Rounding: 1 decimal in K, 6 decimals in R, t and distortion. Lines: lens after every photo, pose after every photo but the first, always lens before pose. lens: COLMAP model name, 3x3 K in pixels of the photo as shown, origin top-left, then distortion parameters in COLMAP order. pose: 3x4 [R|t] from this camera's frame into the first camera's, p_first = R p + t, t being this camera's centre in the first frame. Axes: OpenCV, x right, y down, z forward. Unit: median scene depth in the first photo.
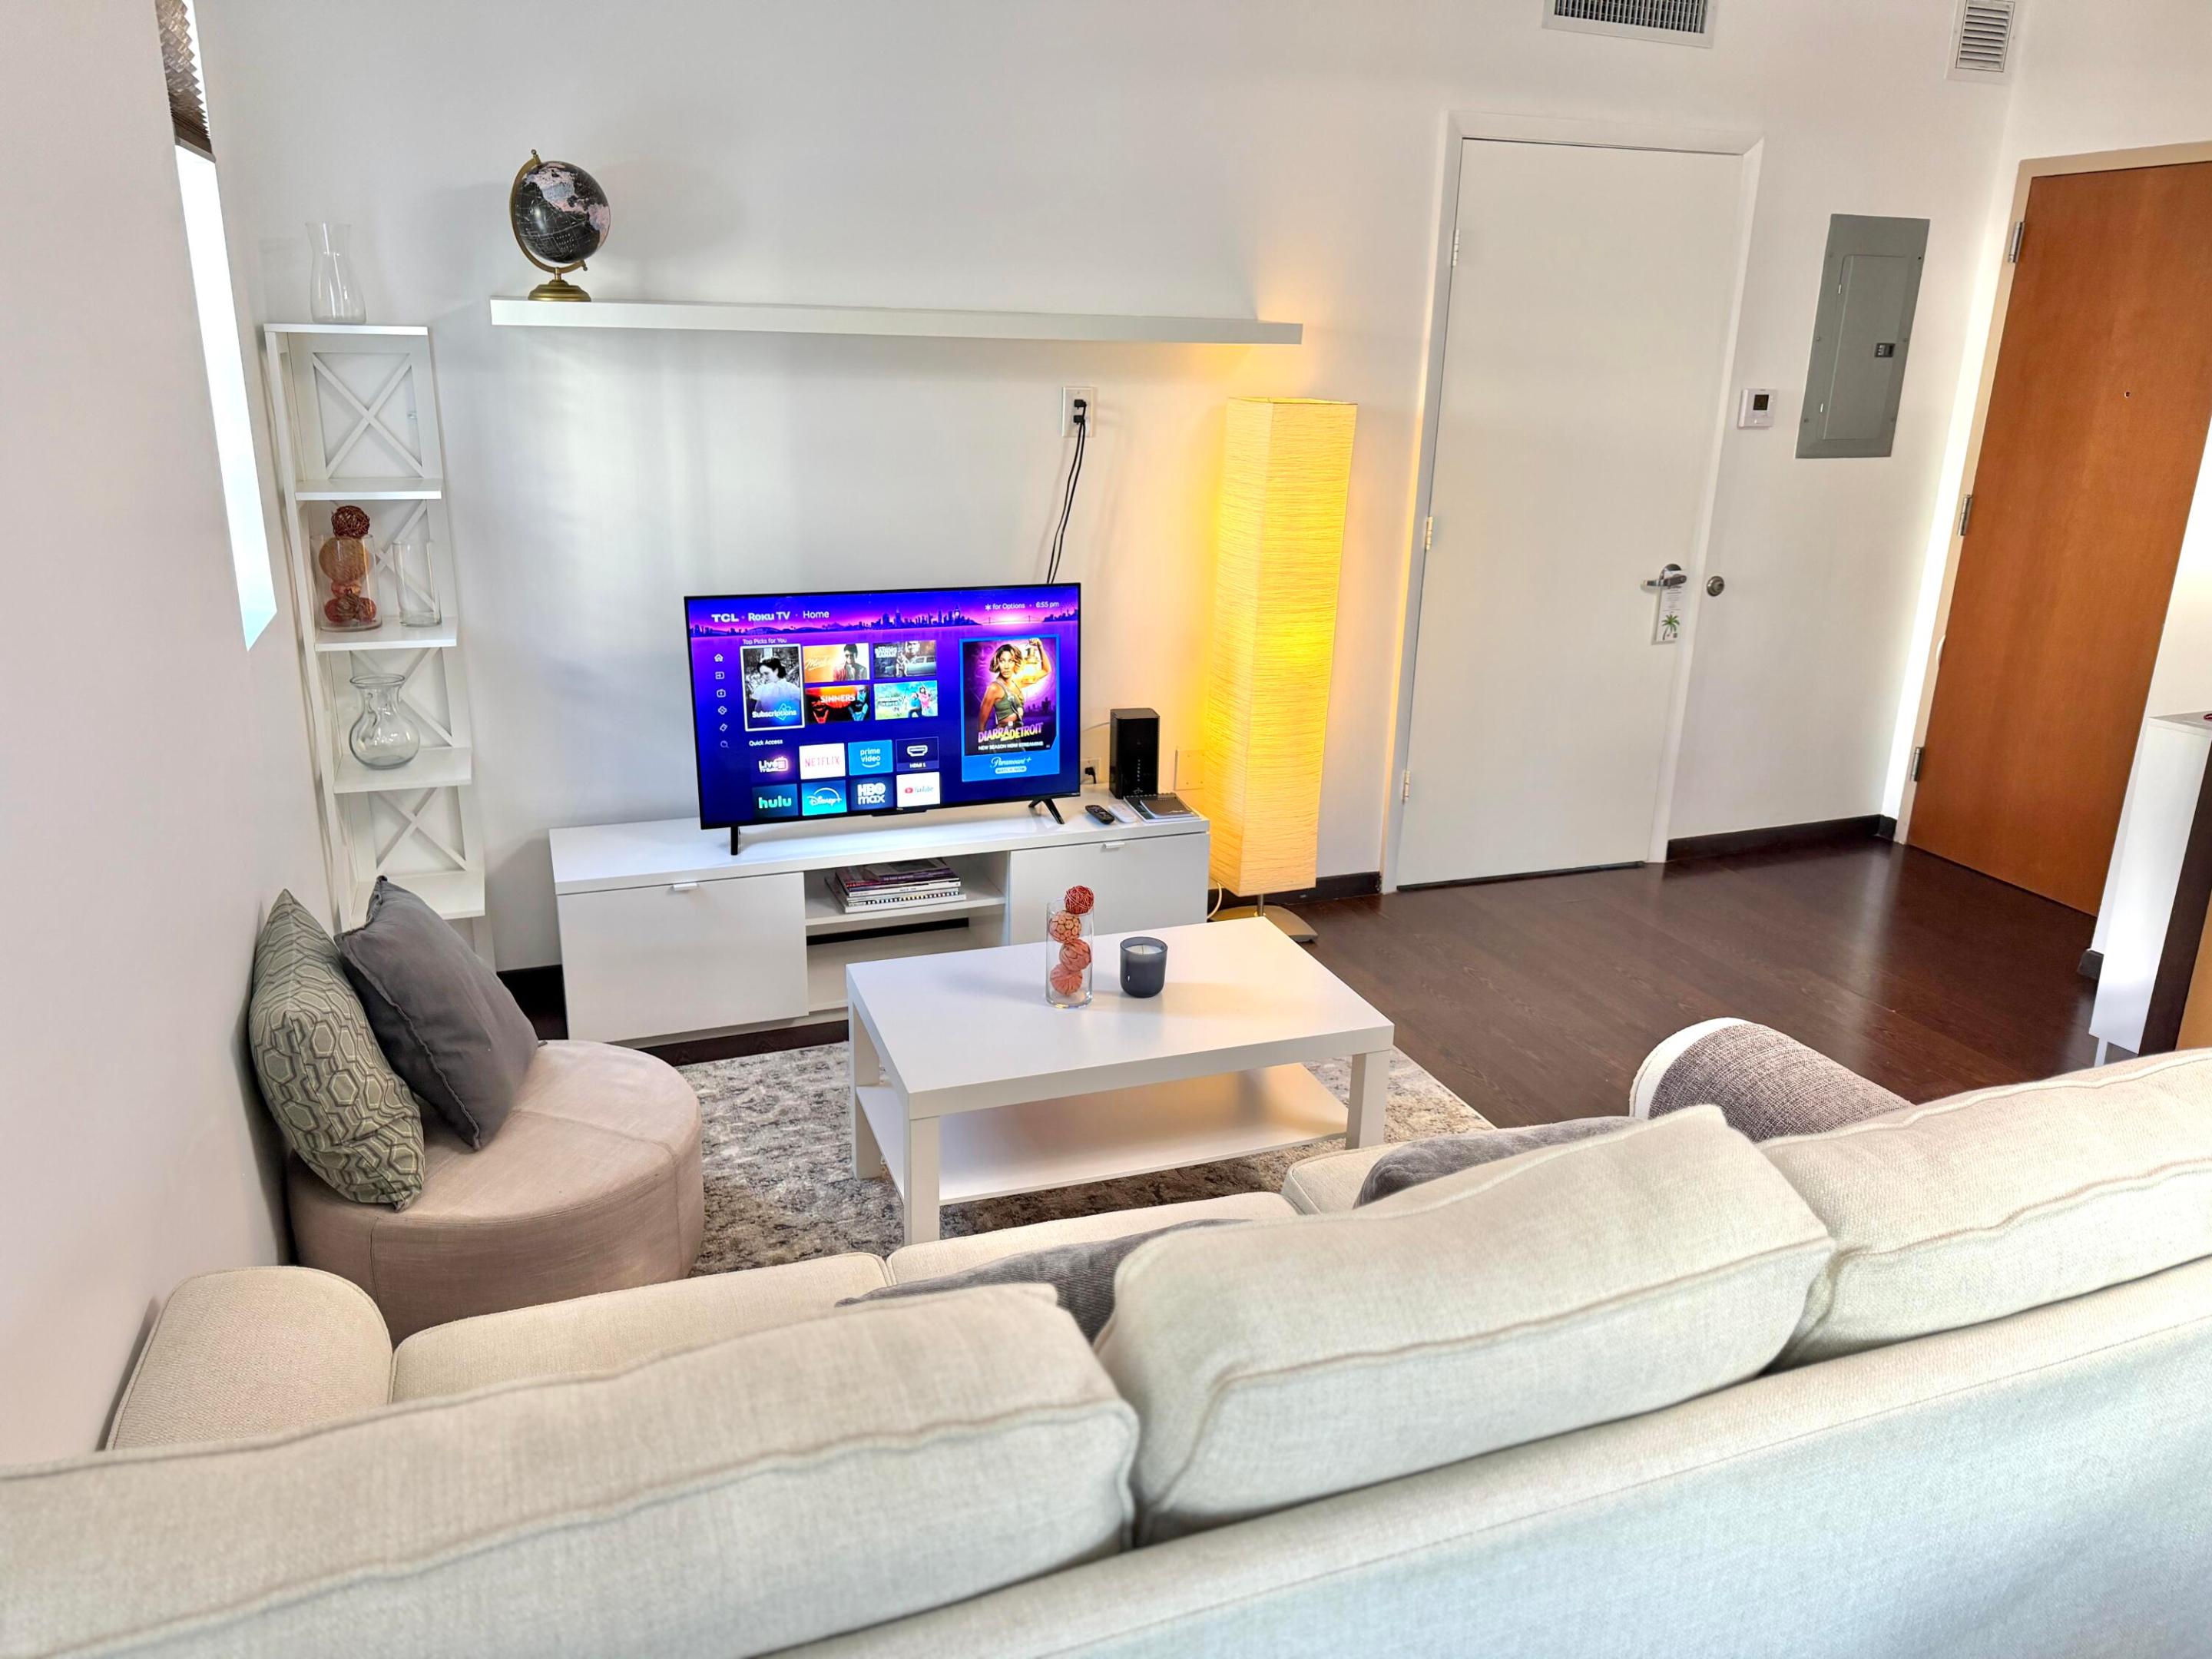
lens RADIAL K [[1551.0, 0, 1095.4], [0, 1551.0, 827.5], [0, 0, 1]] dist [0.074280, -0.094492]
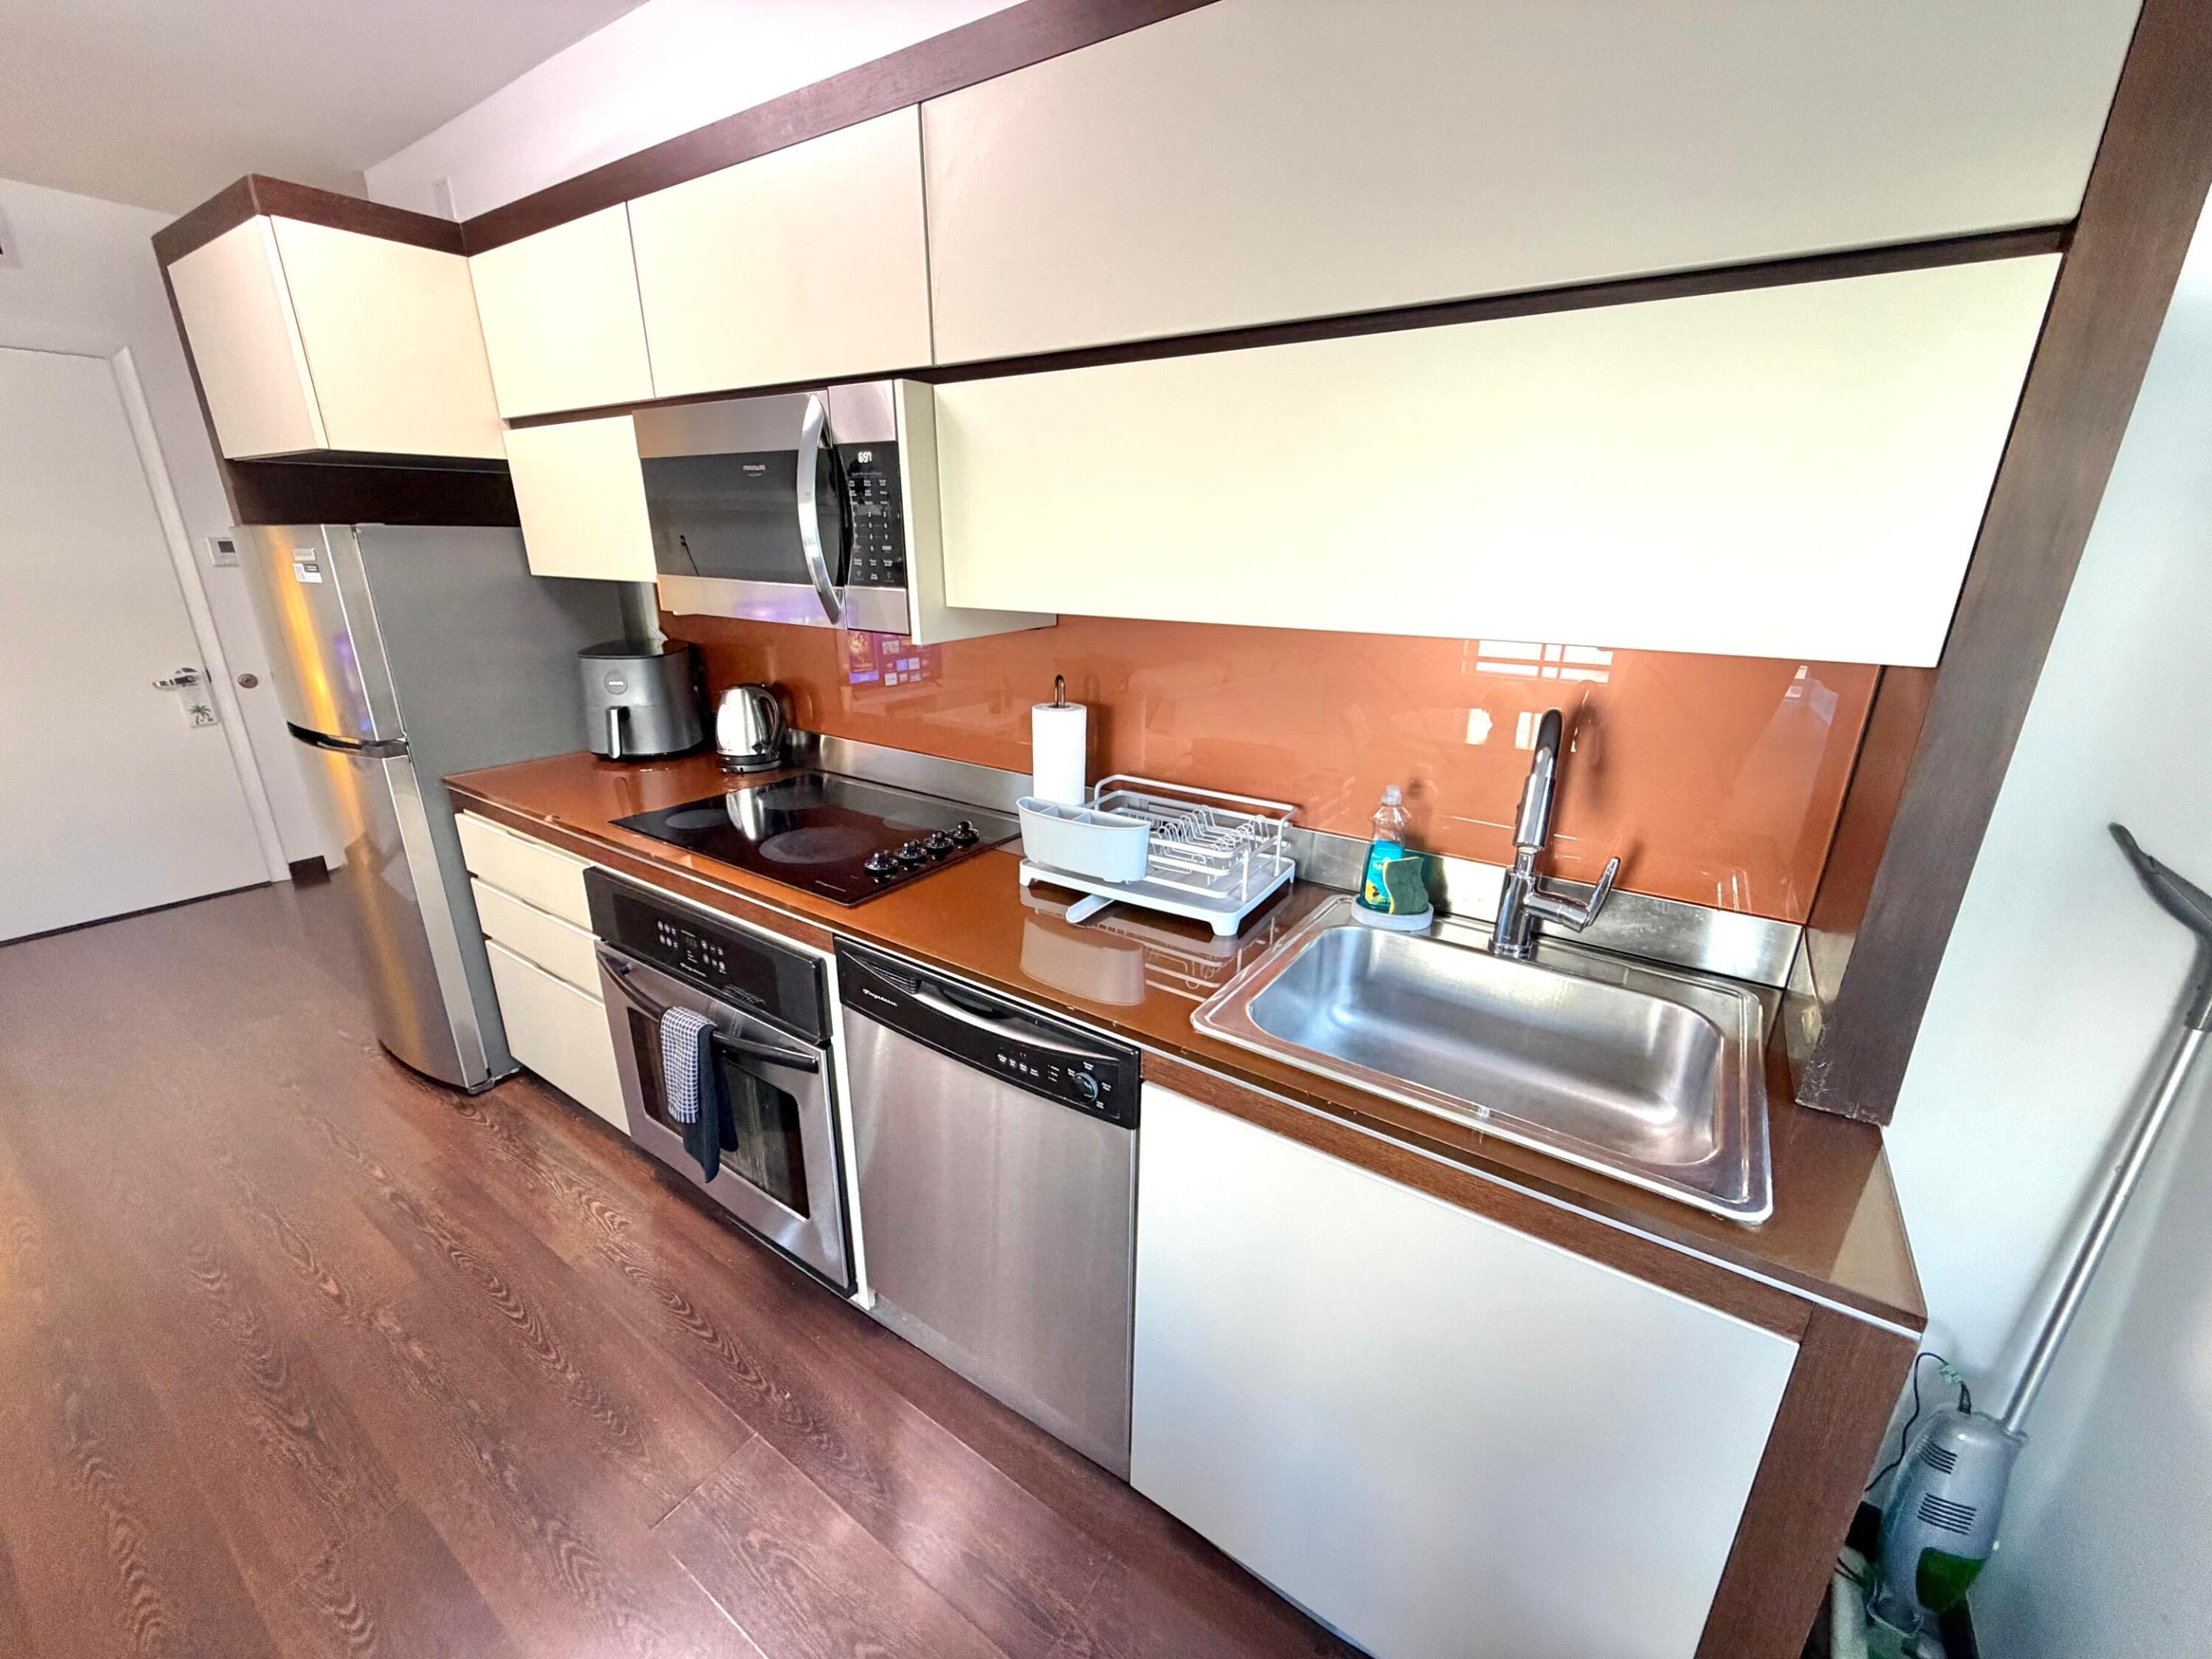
lens RADIAL K [[879.7, 0, 1100.2], [0, 879.7, 832.4], [0, 0, 1]] dist [-0.000144, 0.000121]
pose [[0.814557, -0.192634, 0.547165, 0.728933], [0.180003, 0.980626, 0.077270, 0.069990], [-0.551449, 0.035550, 0.833451, -0.080620]]
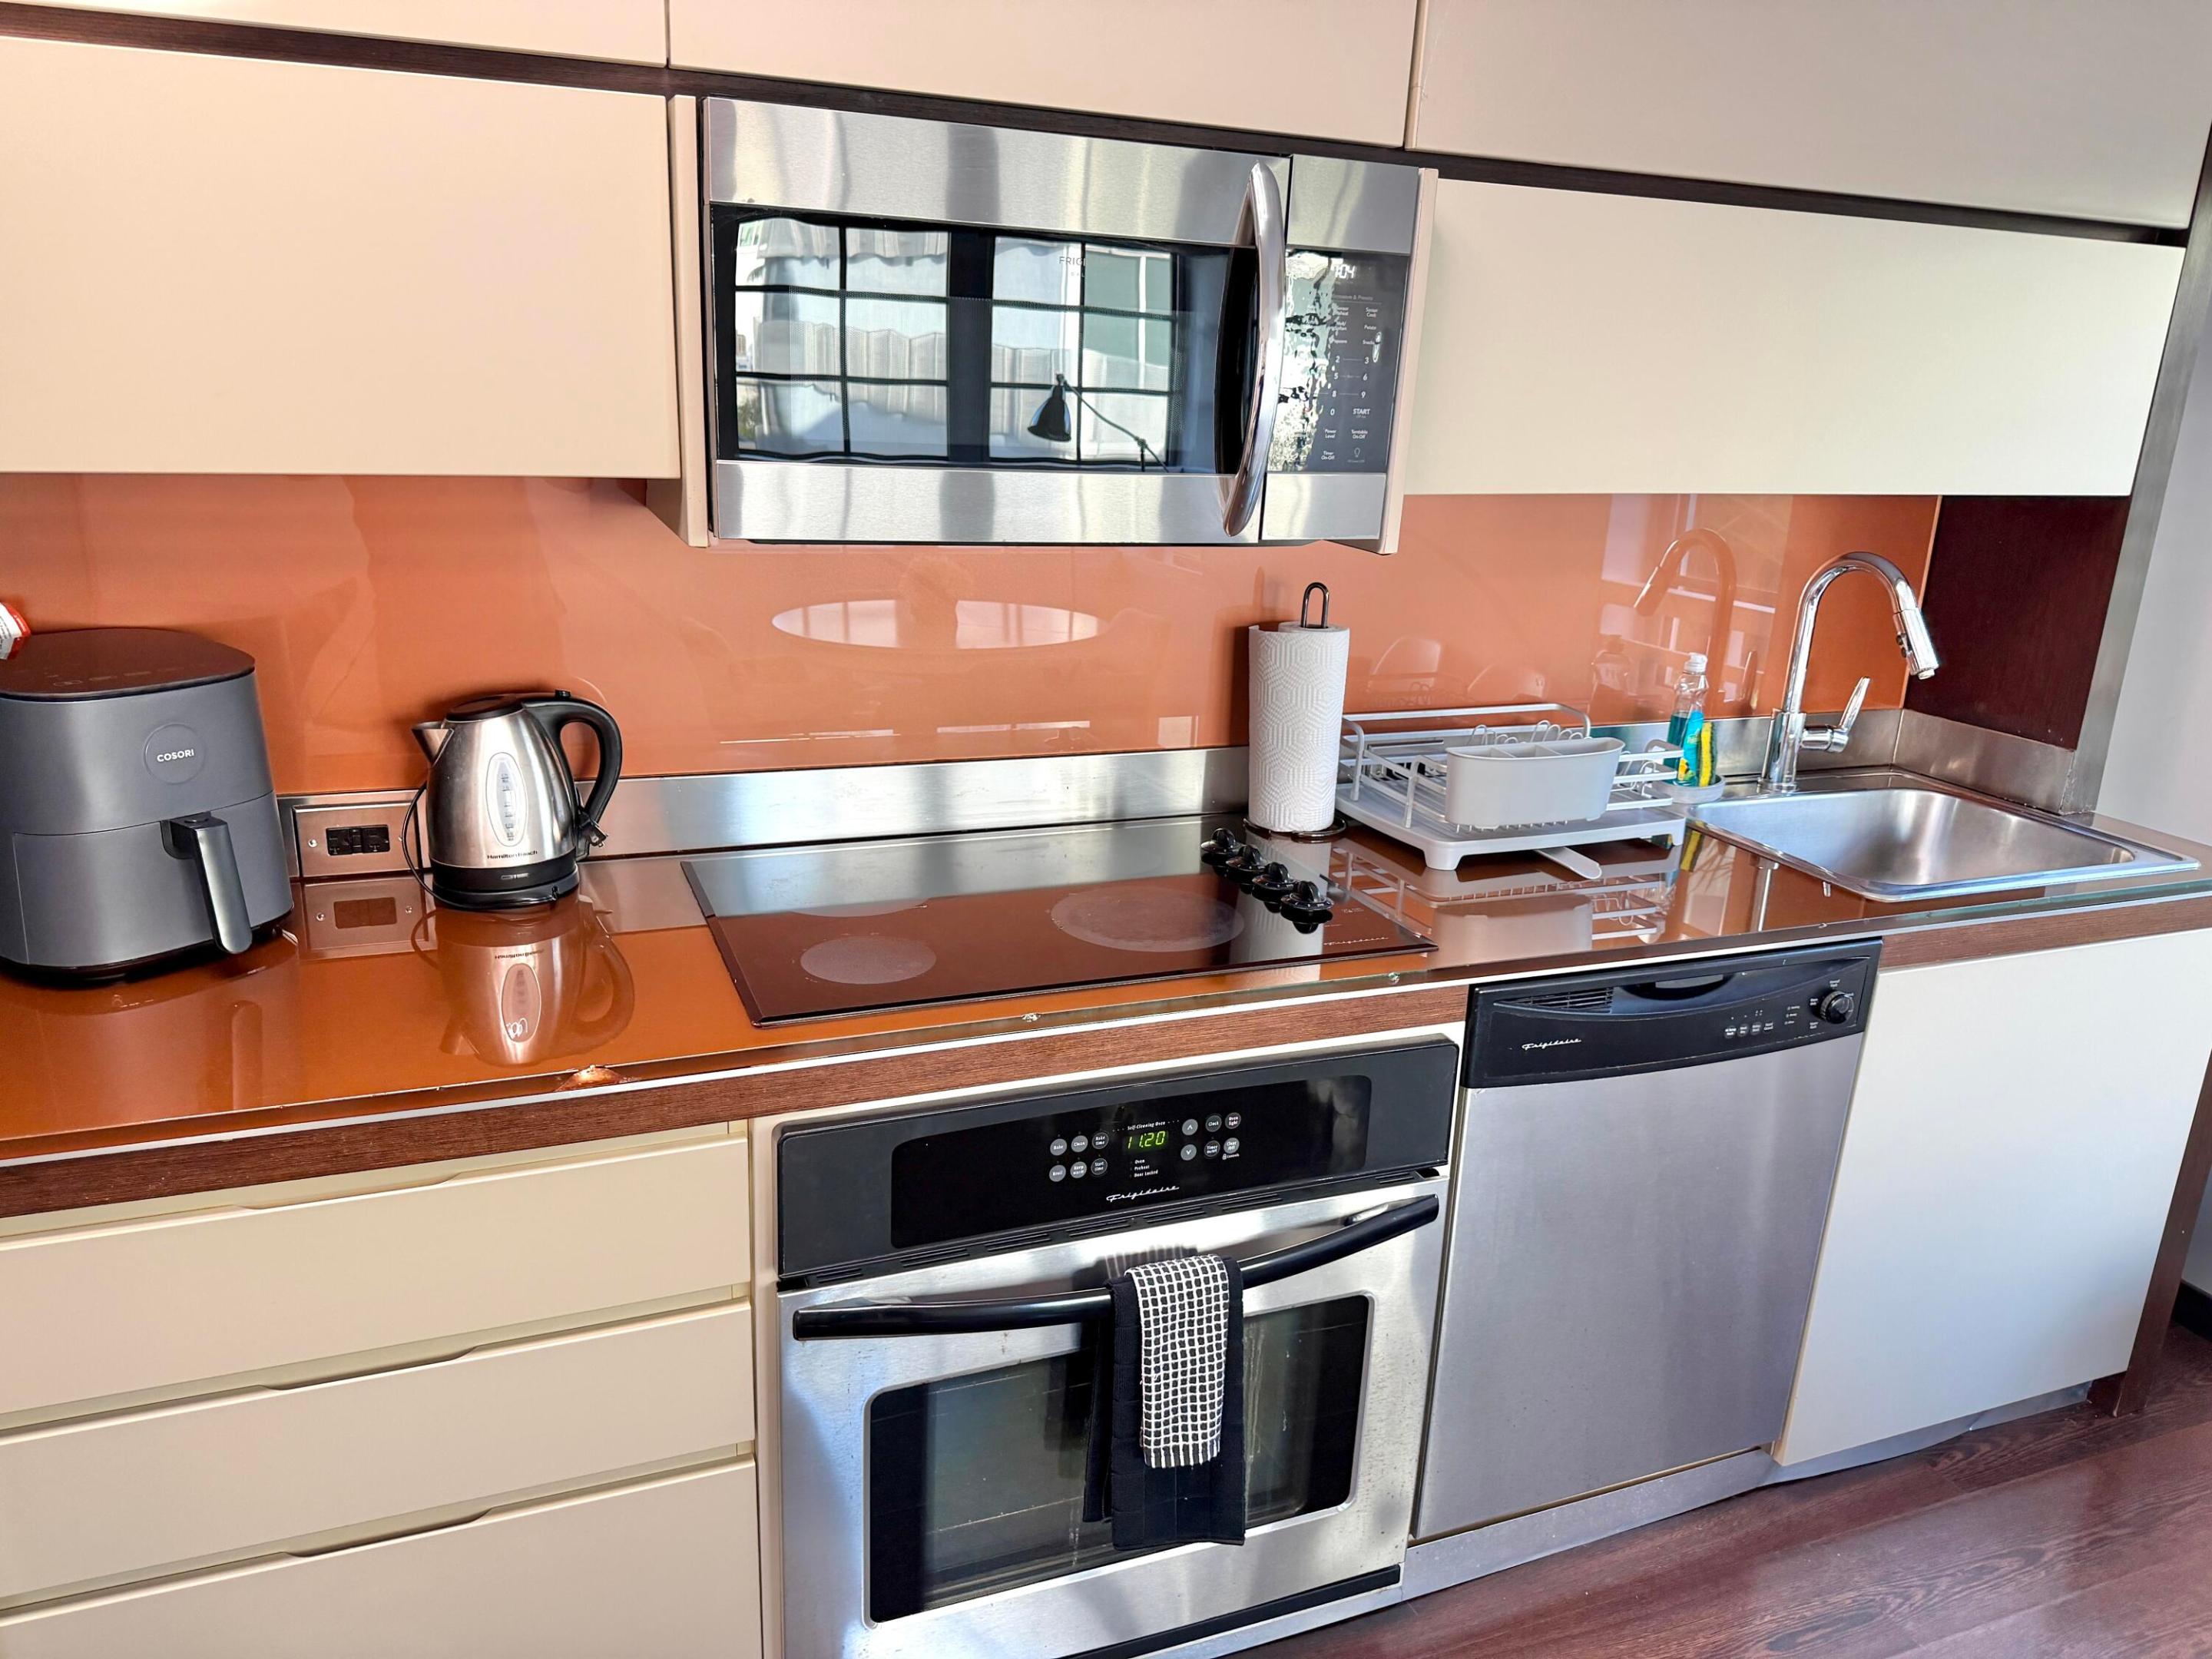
lens RADIAL K [[1551.0, 0, 1108.0], [0, 1551.0, 843.2], [0, 0, 1]] dist [0.074280, -0.094492]
pose [[-0.021574, -0.311224, 0.950092, 0.409400], [0.265772, 0.914334, 0.305546, -0.088189], [-0.963795, 0.259099, 0.062989, 0.377446]]
